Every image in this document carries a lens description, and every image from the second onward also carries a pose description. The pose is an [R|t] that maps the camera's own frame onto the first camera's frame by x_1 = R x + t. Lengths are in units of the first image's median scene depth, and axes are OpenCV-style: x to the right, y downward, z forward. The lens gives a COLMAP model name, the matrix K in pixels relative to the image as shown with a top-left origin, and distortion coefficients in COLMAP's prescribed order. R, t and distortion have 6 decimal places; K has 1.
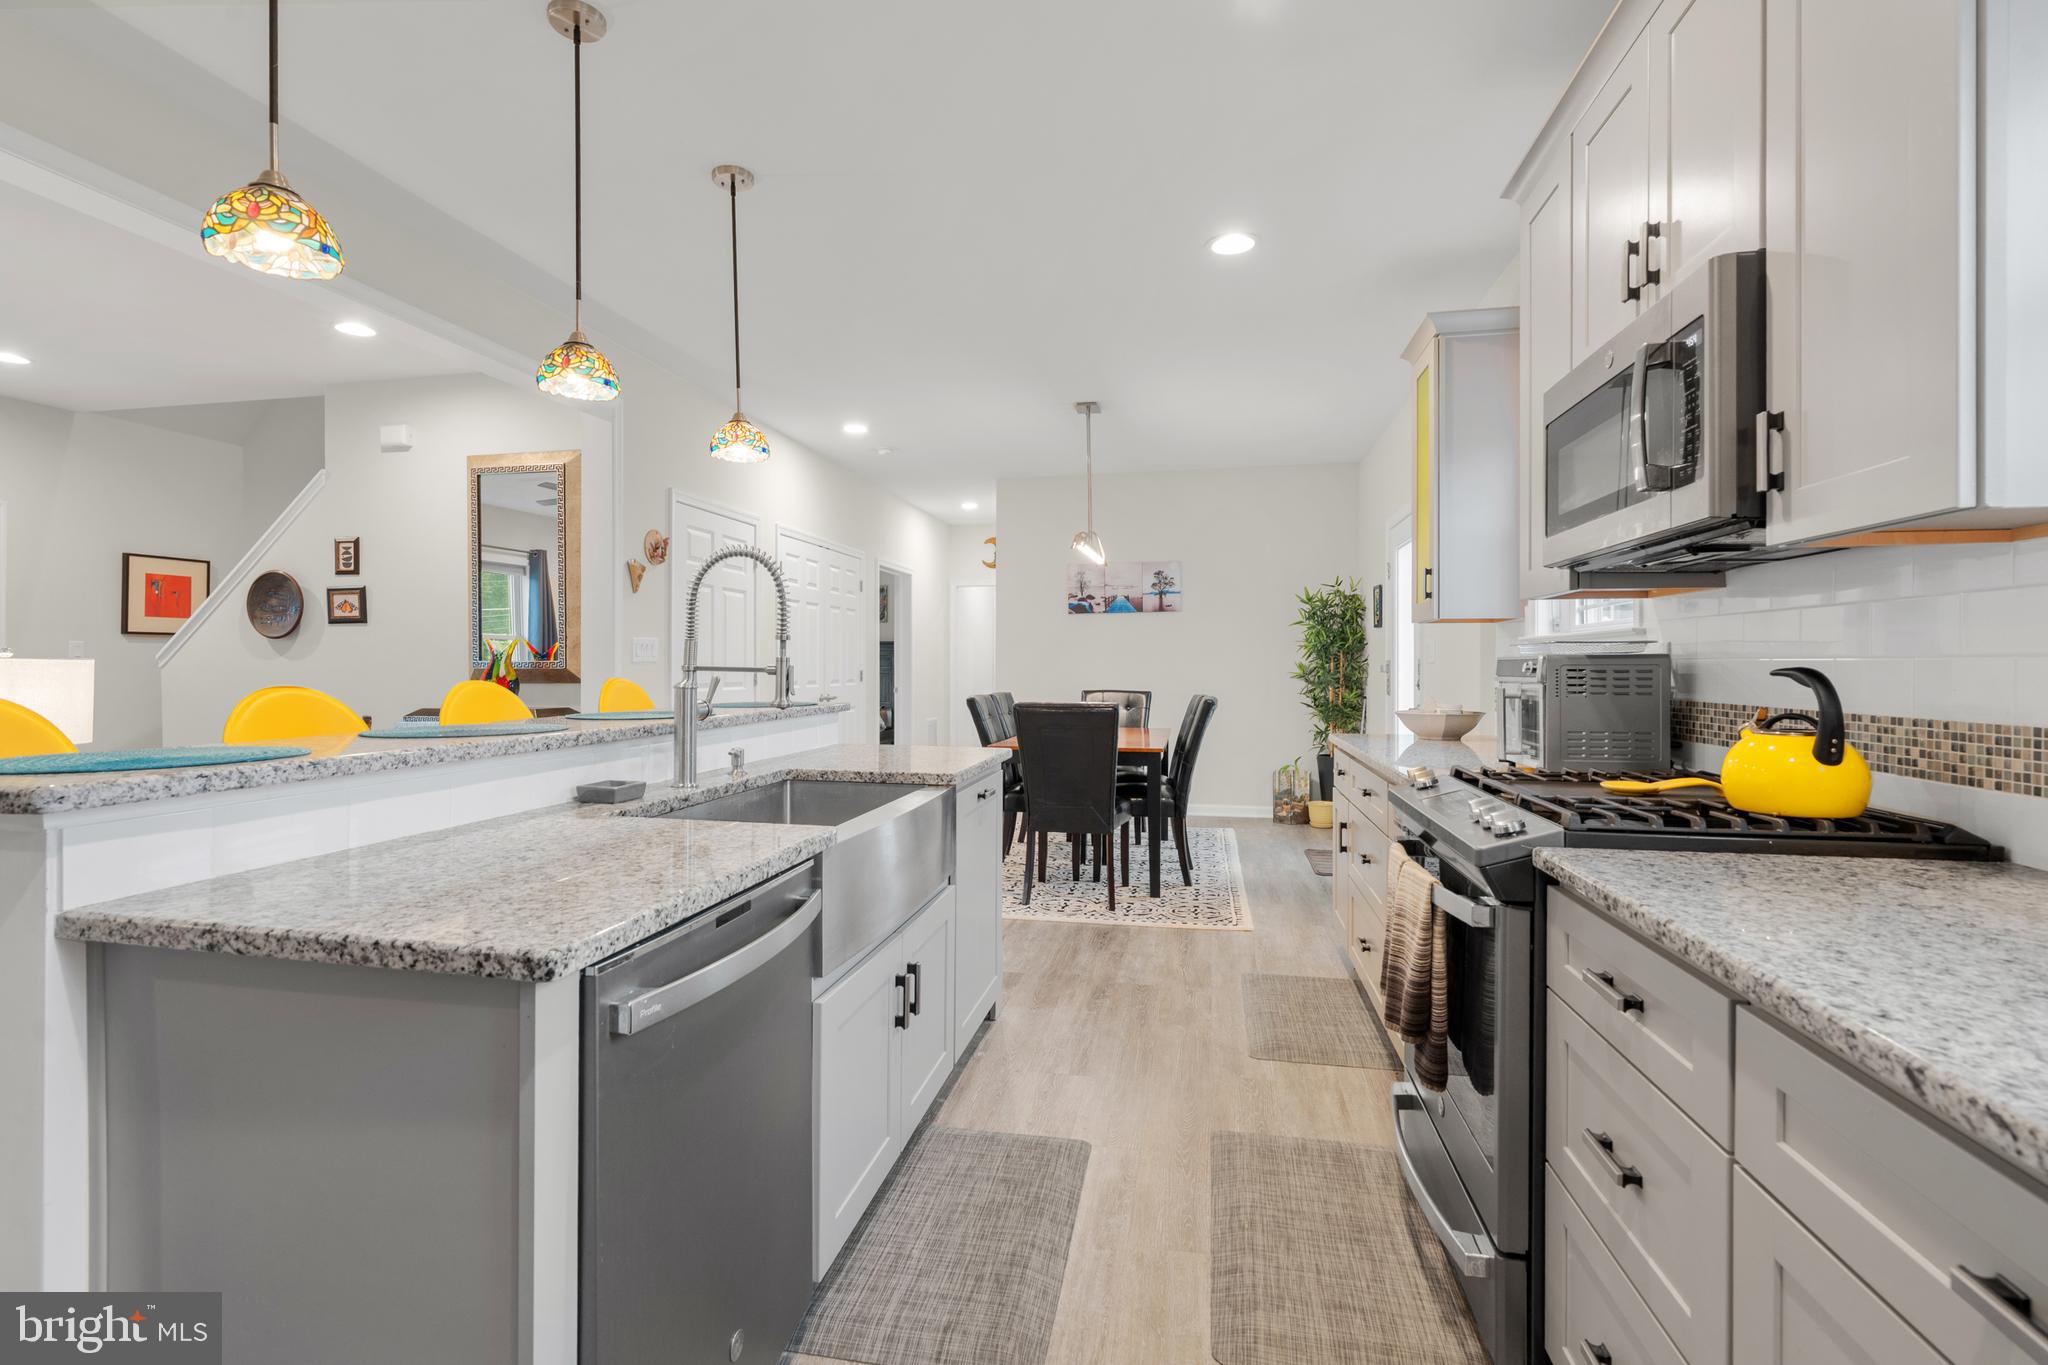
lens RADIAL K [[928.7, 0, 1019.3], [0, 928.7, 673.8], [0, 0, 1]] dist [-0.011790, 0.004123]
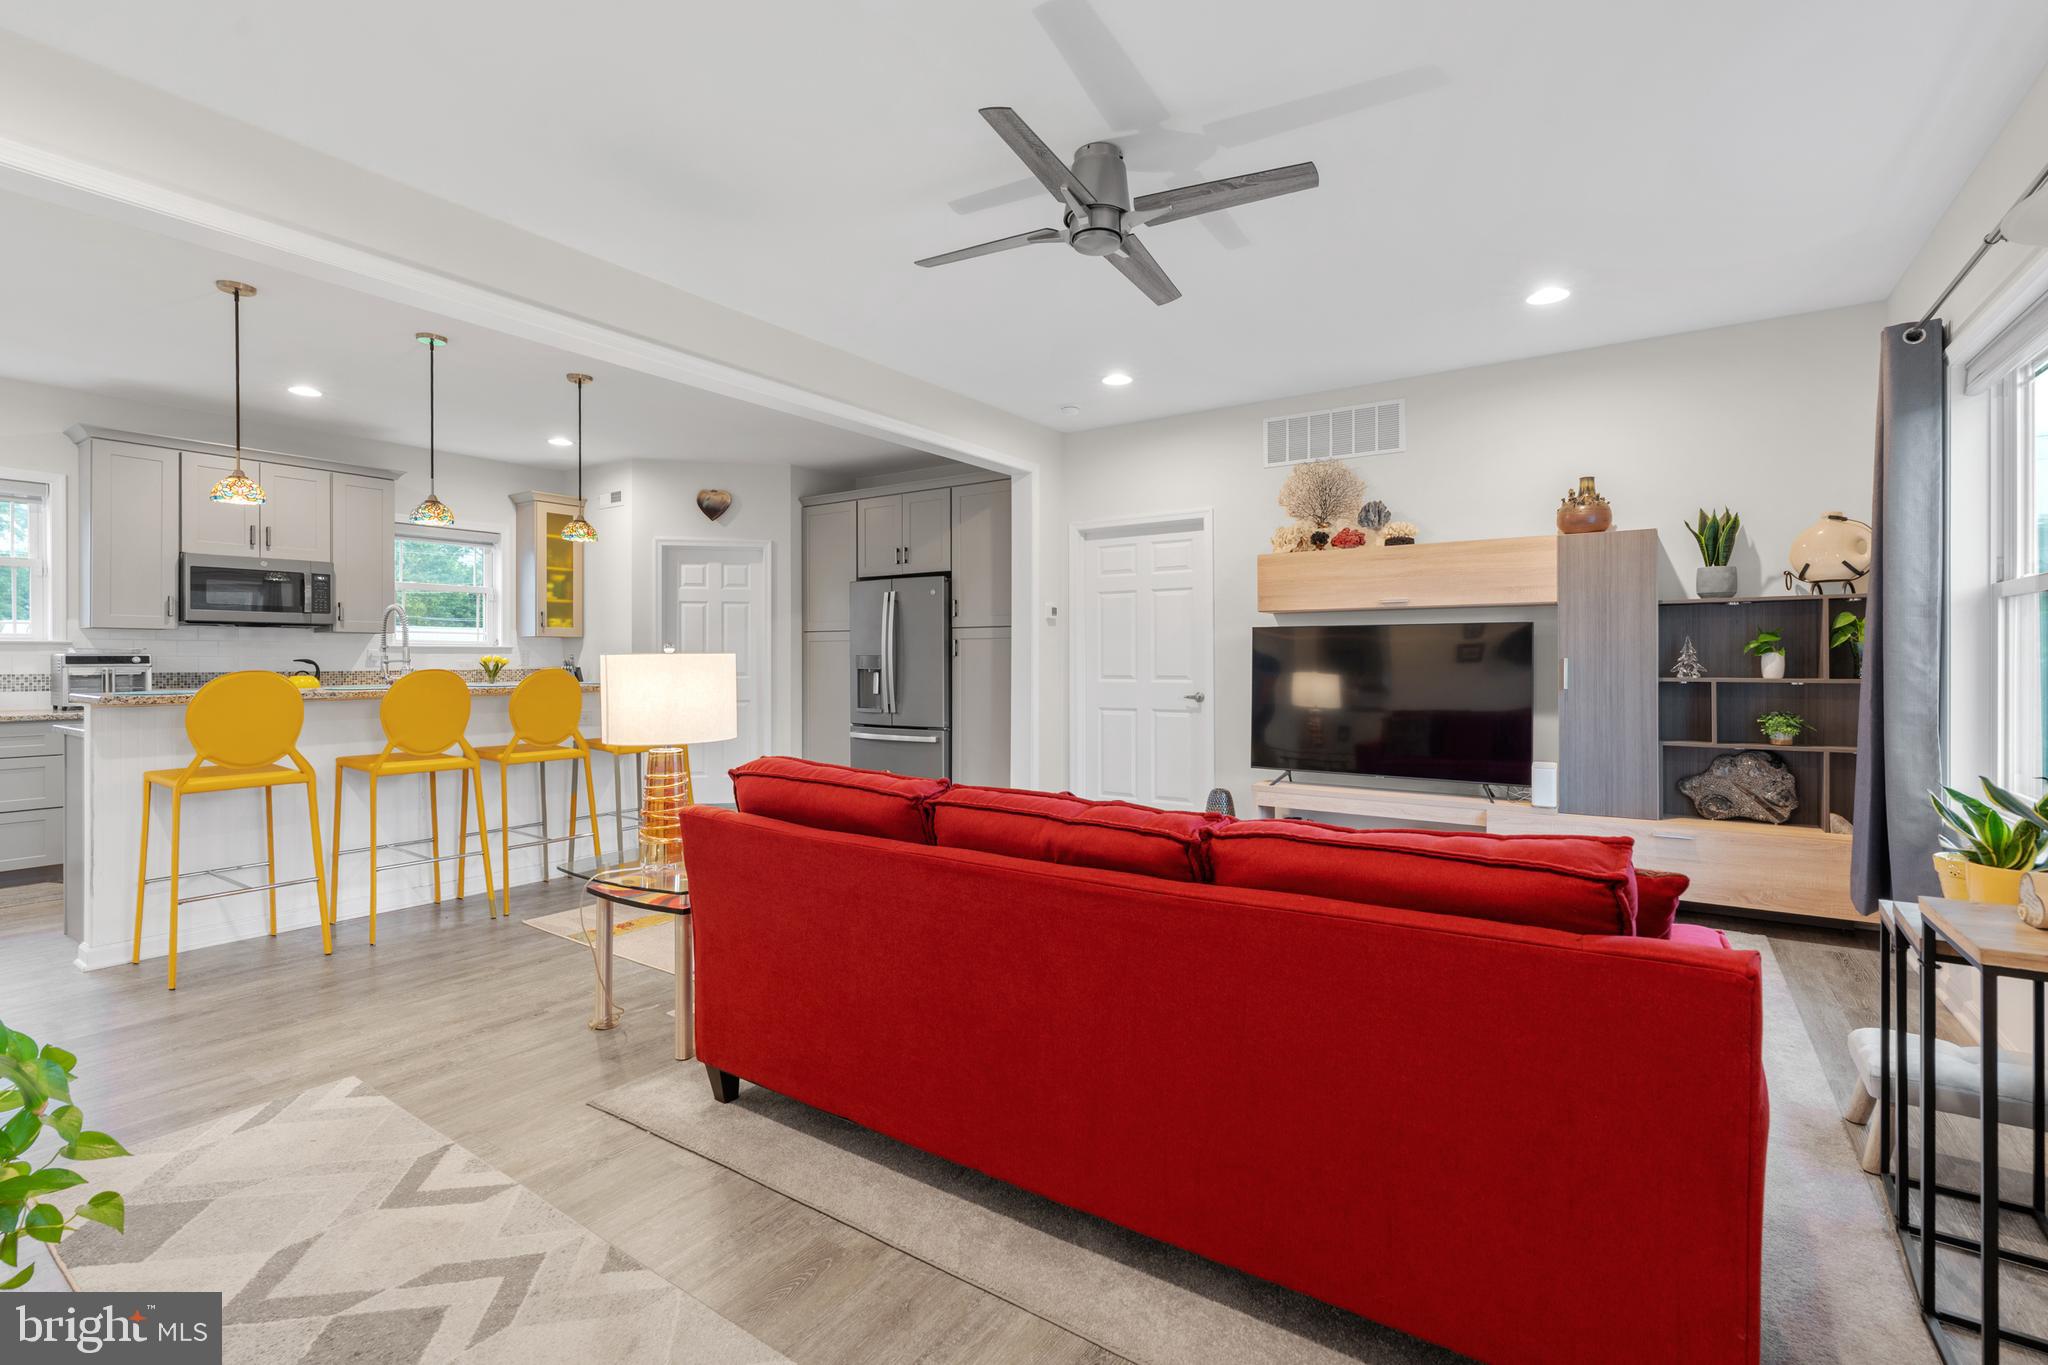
lens RADIAL K [[928.7, 0, 1017.5], [0, 928.7, 665.7], [0, 0, 1]] dist [-0.011790, 0.004123]
pose [[-0.919671, -0.002504, 0.392682, -2.939435], [0.004231, 0.999858, 0.016285, -0.026578], [-0.392667, 0.016639, -0.919530, 2.835606]]
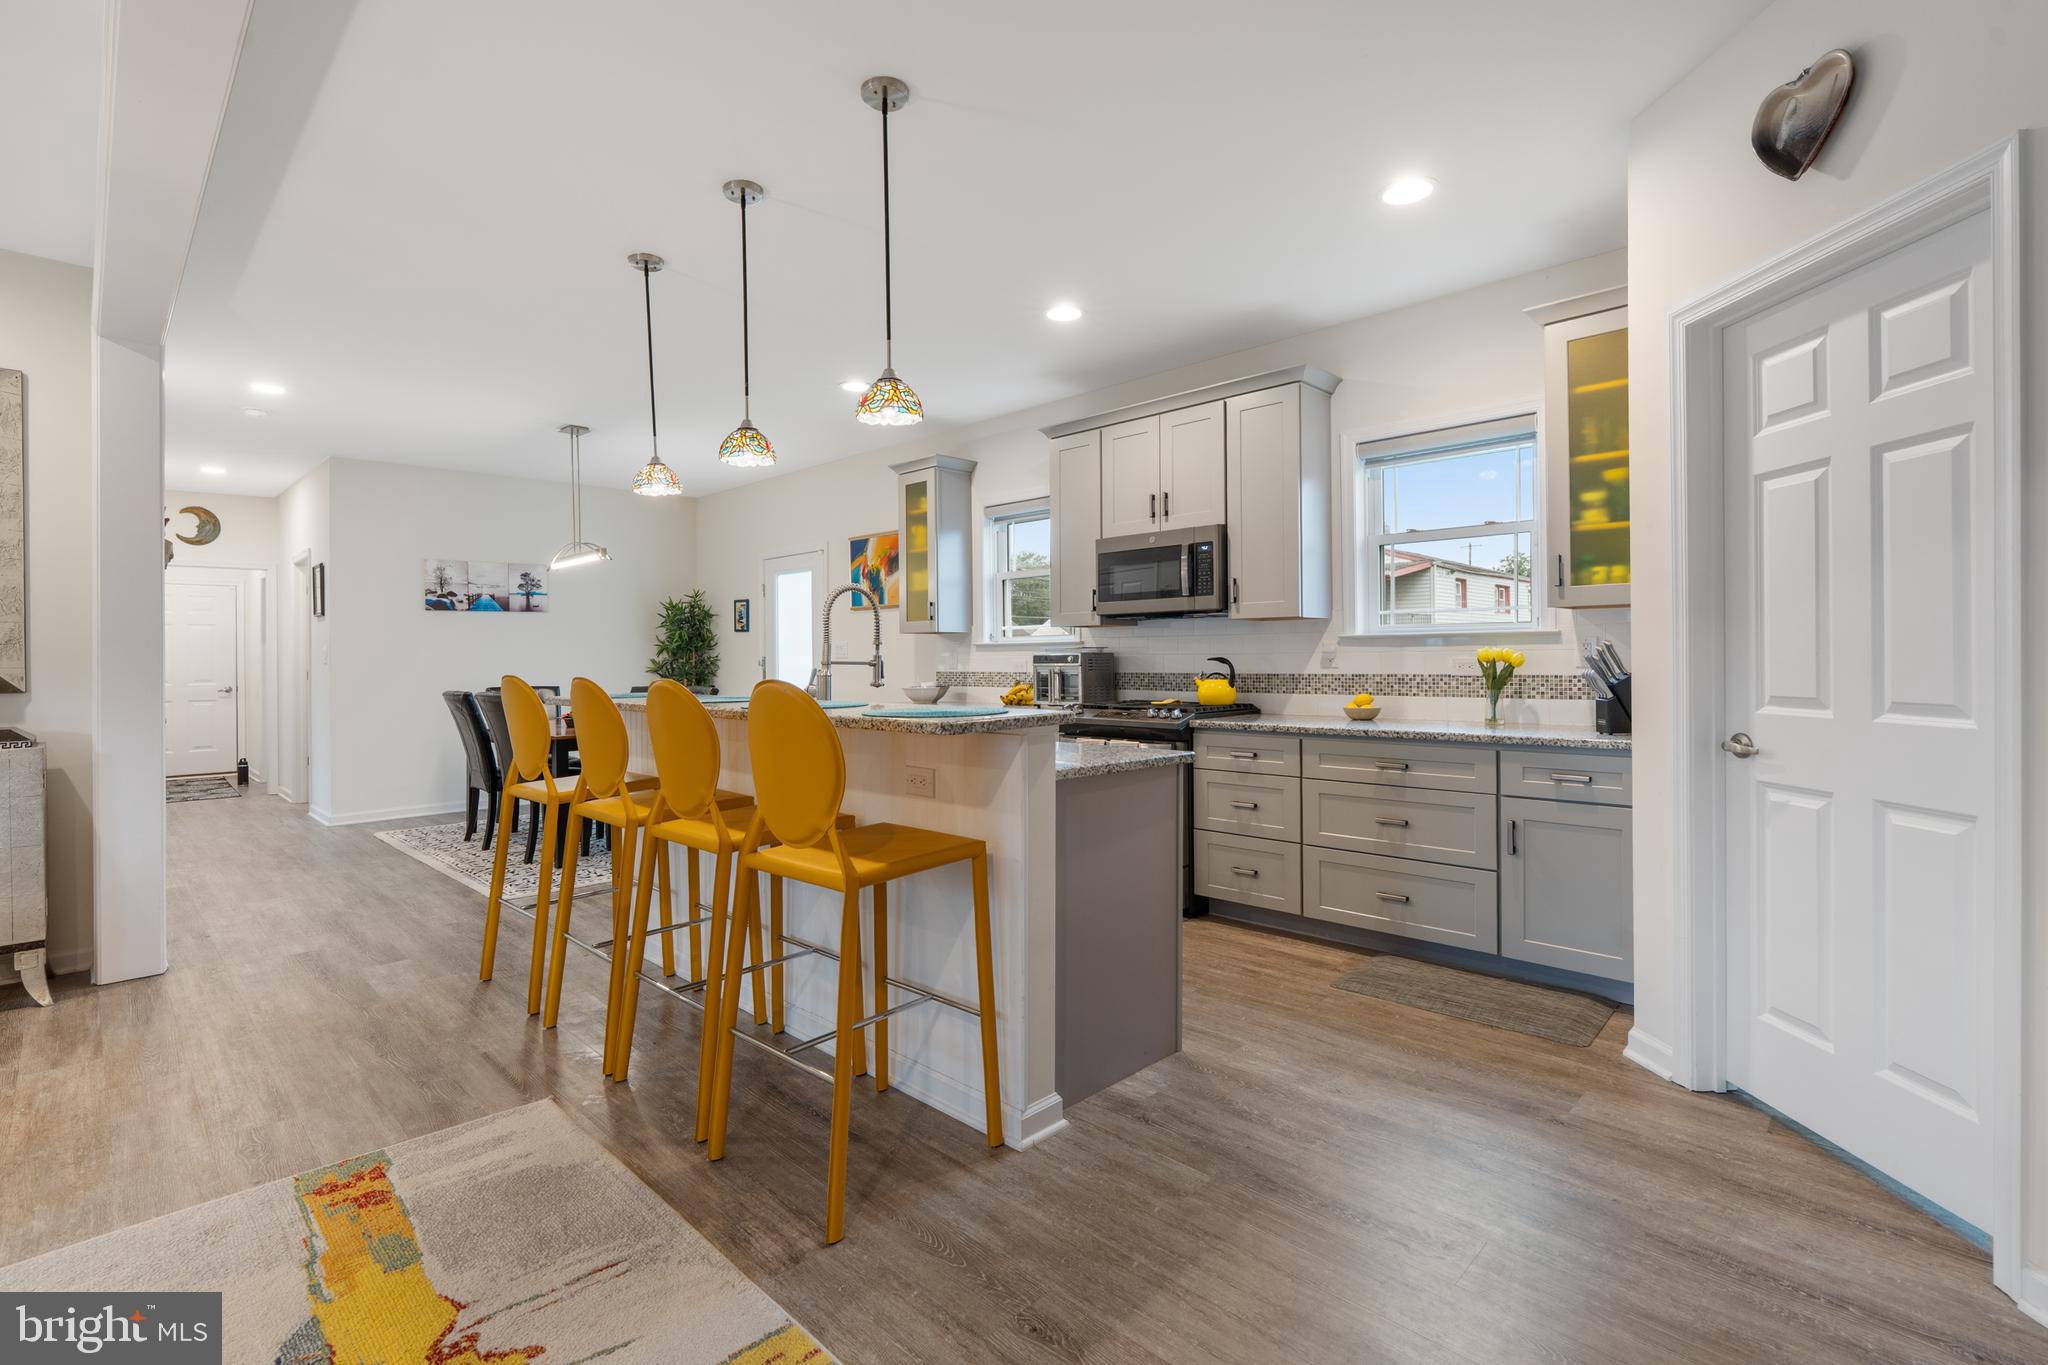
lens RADIAL K [[928.7, 0, 1011.1], [0, 928.7, 658.8], [0, 0, 1]] dist [-0.011790, 0.004123]
pose [[0.550732, -0.004958, 0.834667, -1.695447], [0.016567, 0.999850, -0.004991, 0.000411], [-0.834518, 0.016576, 0.550732, -0.092674]]
